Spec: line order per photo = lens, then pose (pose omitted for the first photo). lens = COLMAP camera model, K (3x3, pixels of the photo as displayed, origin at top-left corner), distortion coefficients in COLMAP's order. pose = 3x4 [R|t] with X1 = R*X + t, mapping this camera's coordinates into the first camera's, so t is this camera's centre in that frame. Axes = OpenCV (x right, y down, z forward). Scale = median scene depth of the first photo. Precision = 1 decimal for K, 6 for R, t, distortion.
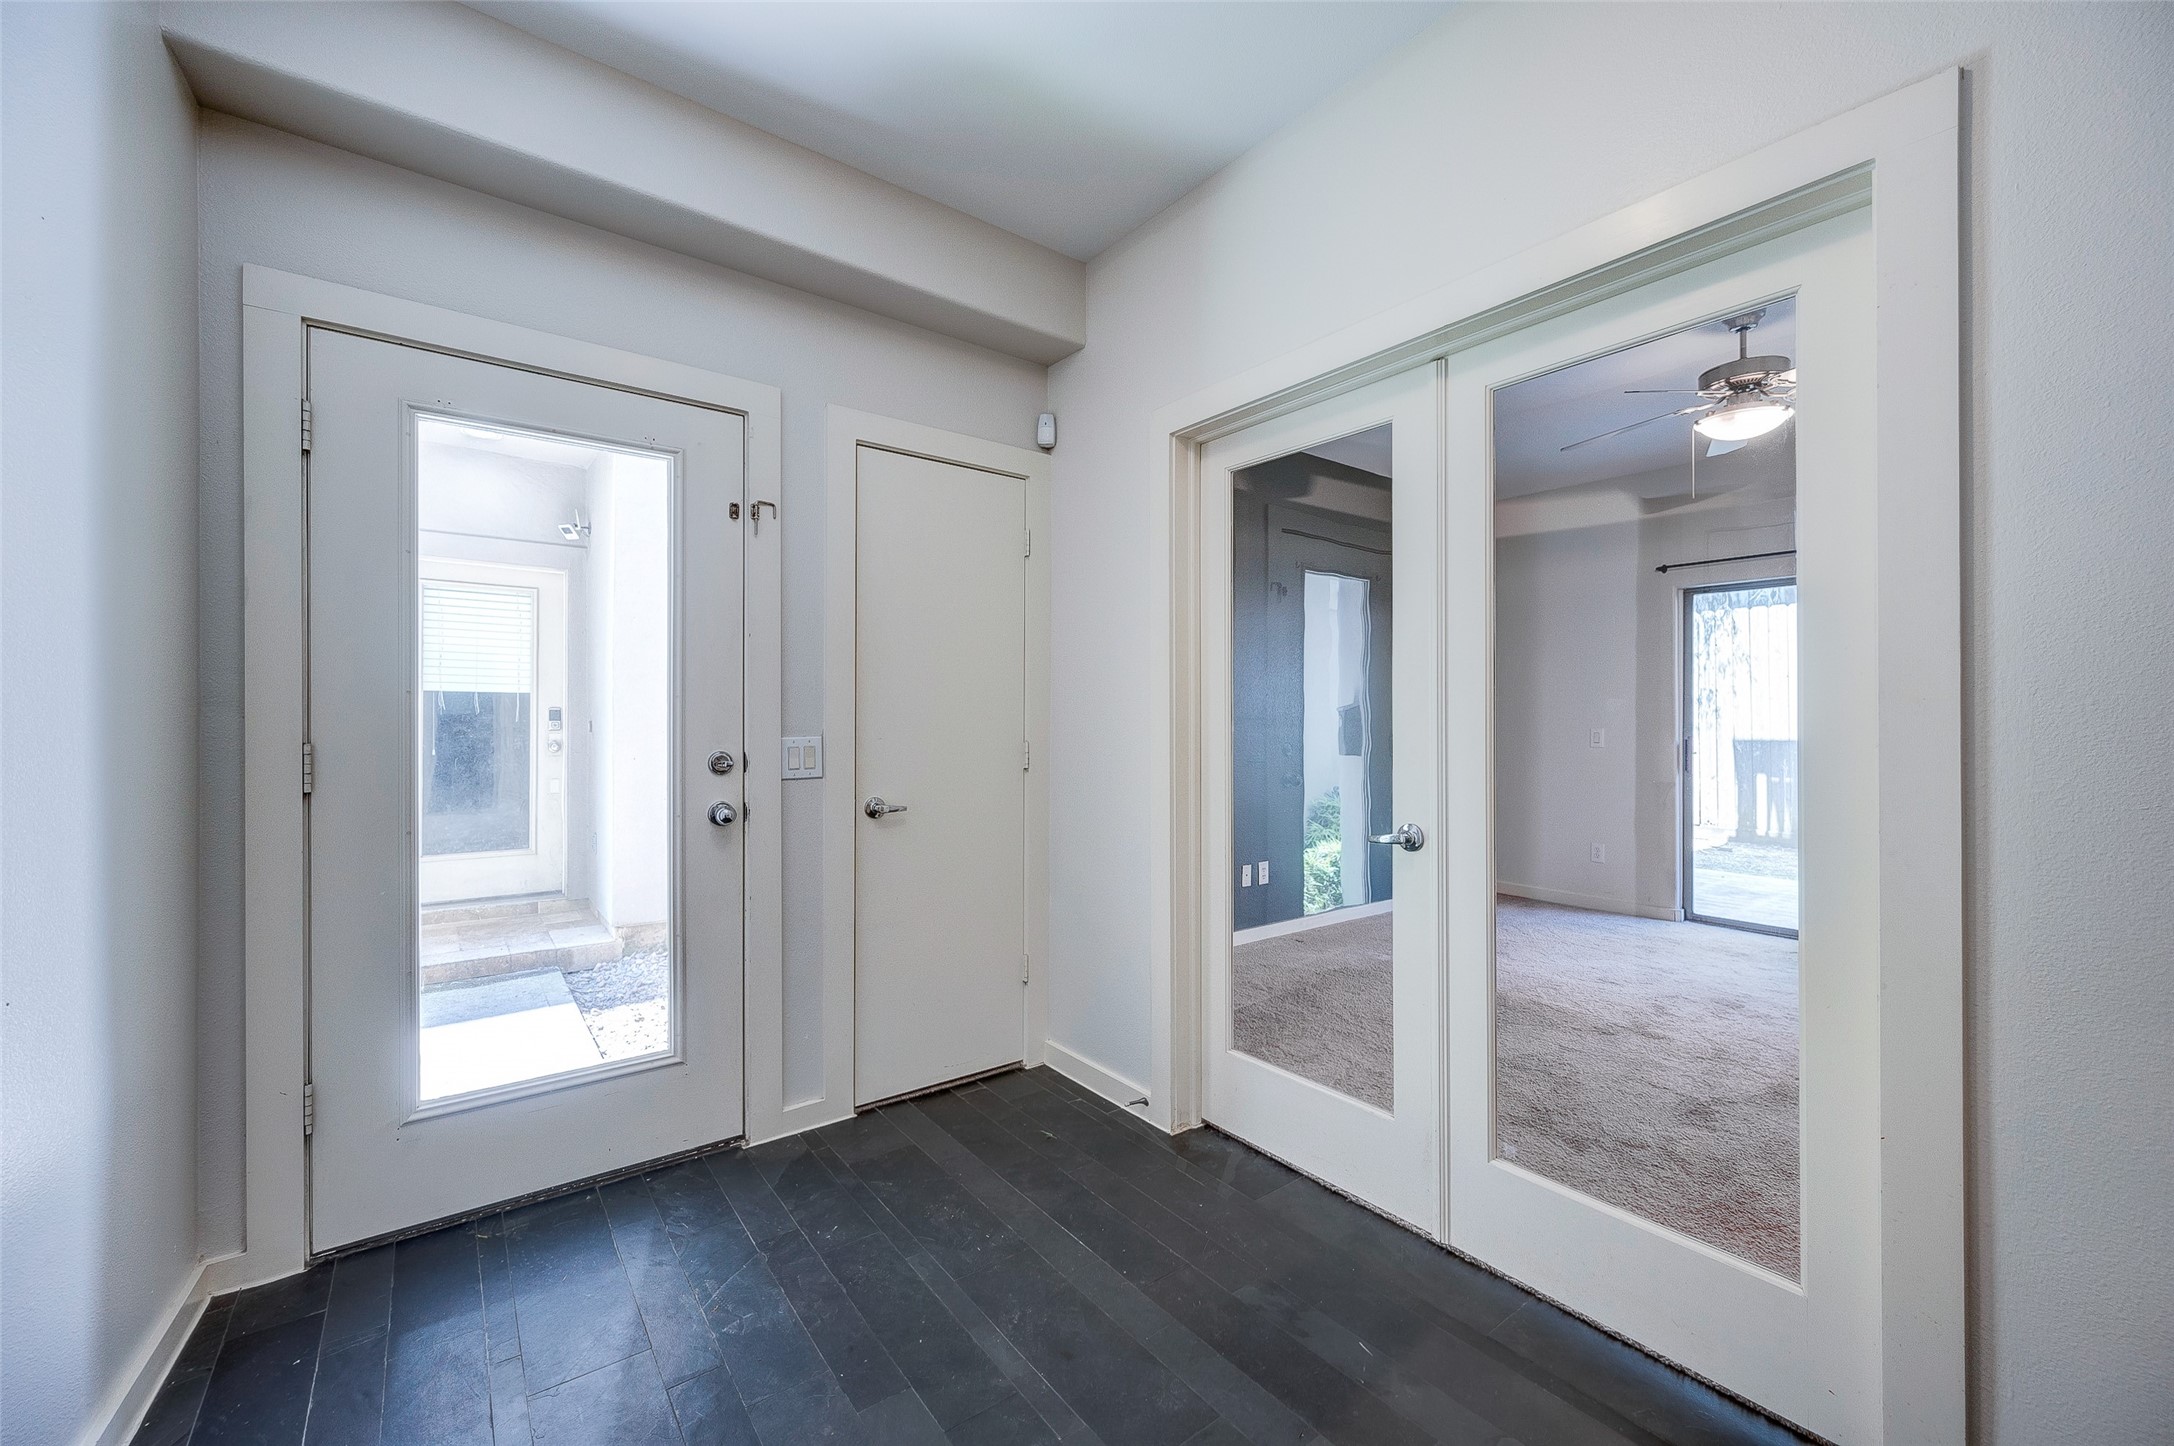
lens RADIAL K [[861.0, 0, 1087.0], [0, 861.0, 723.0], [0, 0, 1]] dist [0.000401, 0.000046]
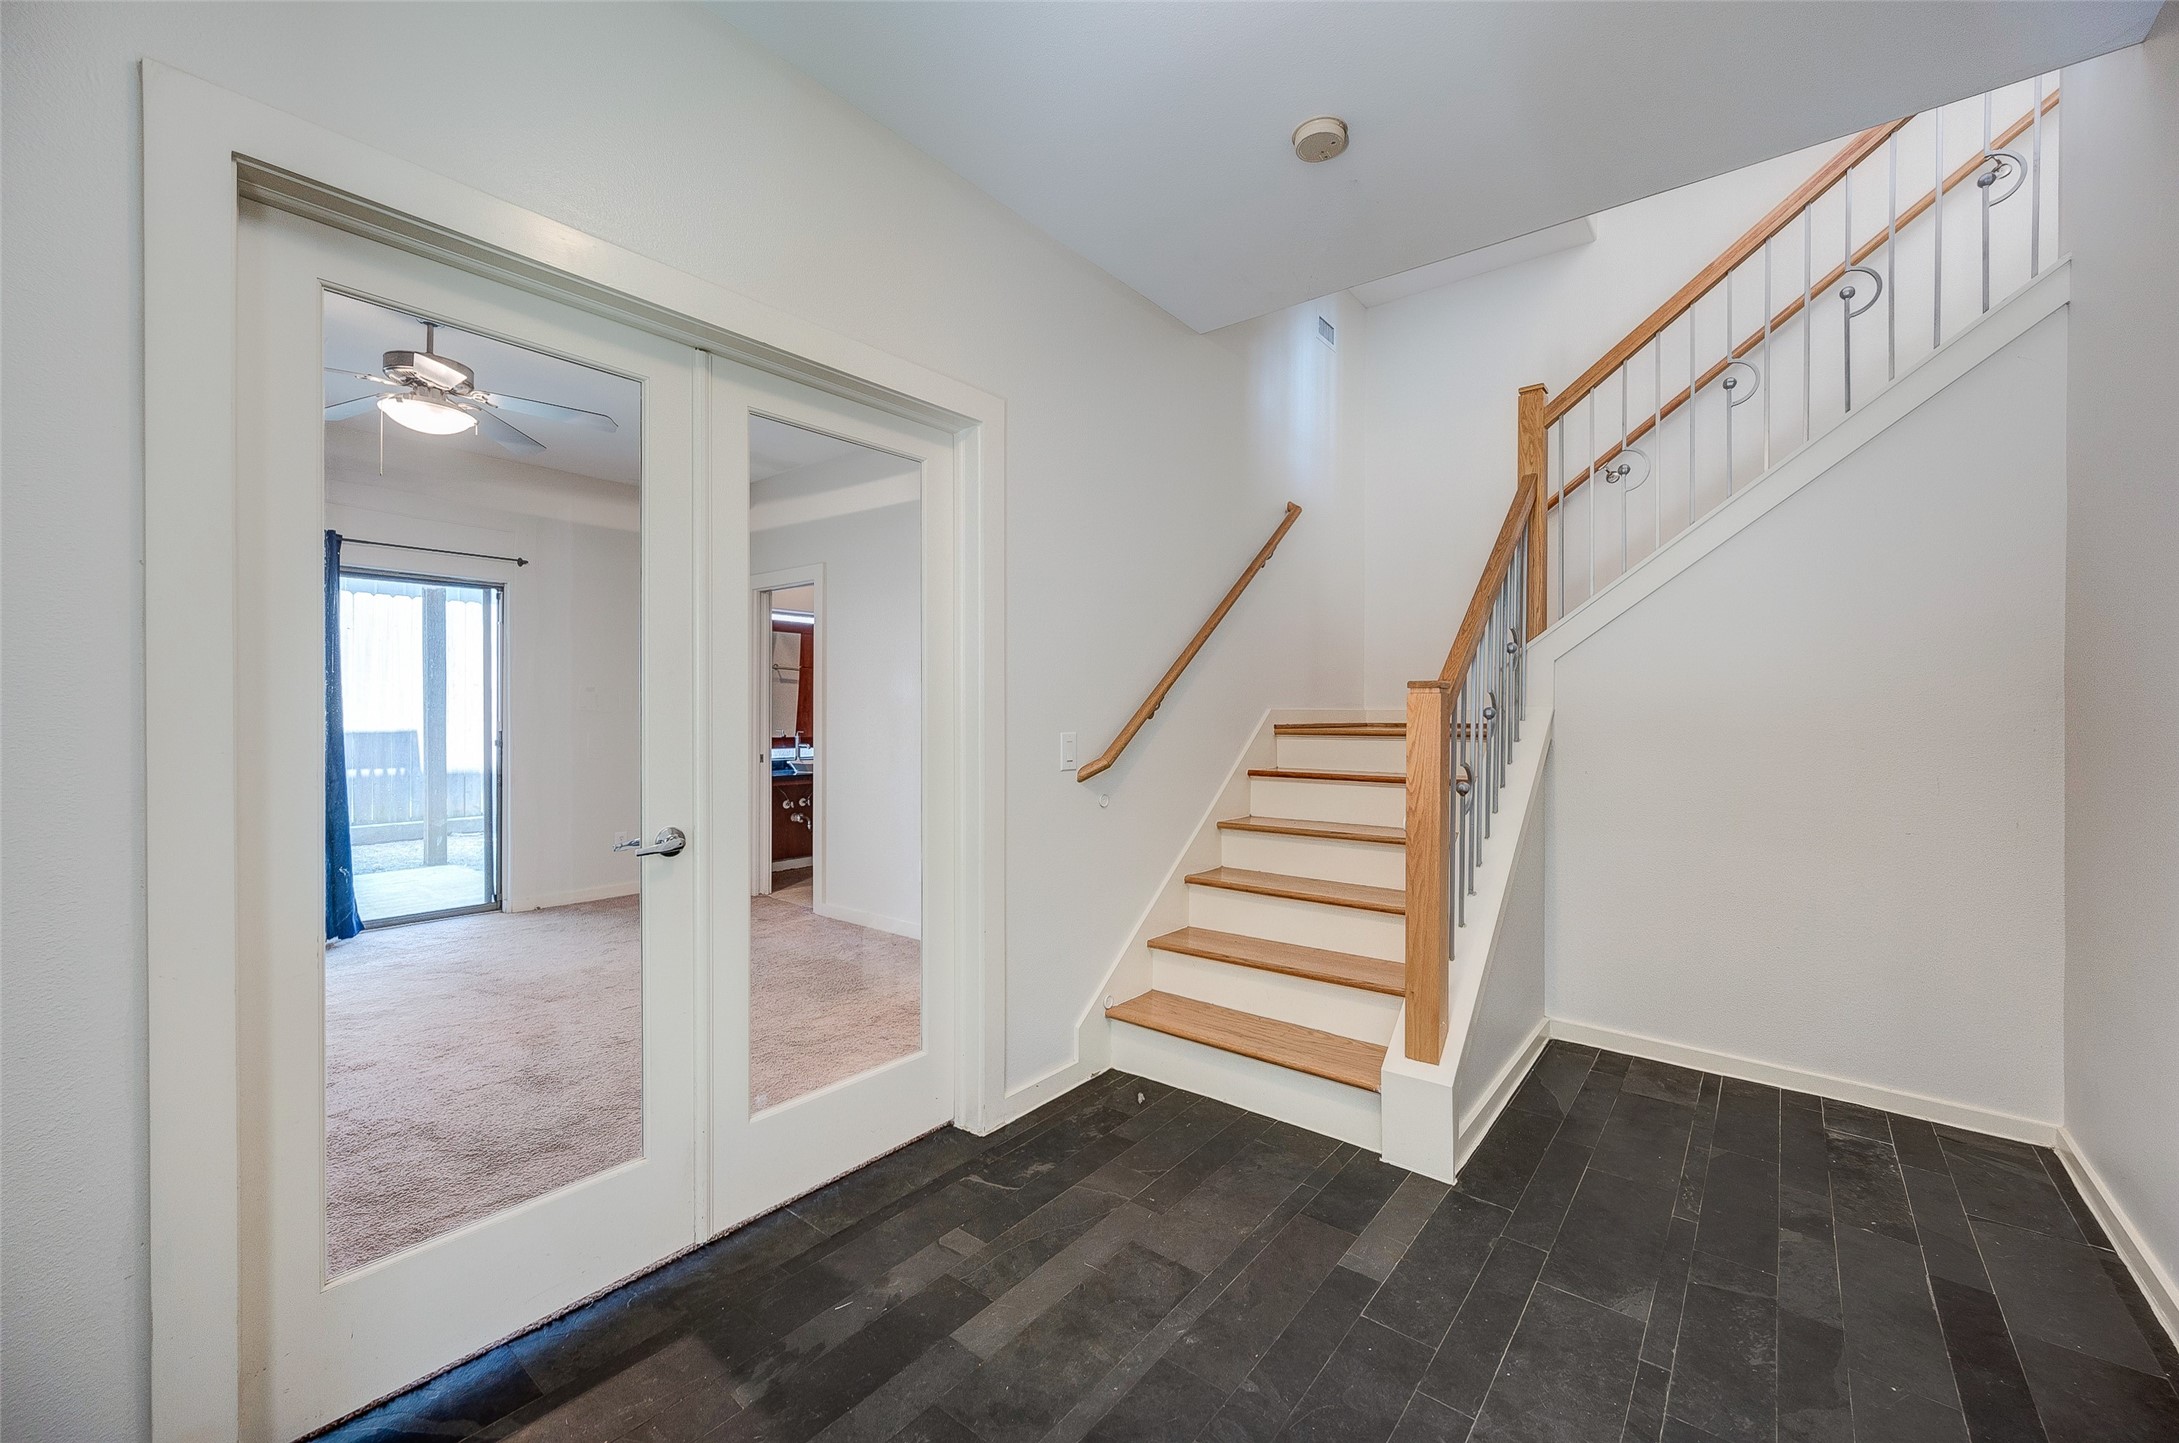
lens RADIAL K [[850.2, 0, 1089.5], [0, 850.2, 721.5], [0, 0, 1]] dist [0.000603, 0.000066]
pose [[-0.240081, -0.006707, 0.970730, -0.499038], [-0.001388, 0.999977, 0.006565, -0.003581], [-0.970752, 0.000229, -0.240085, 0.620884]]
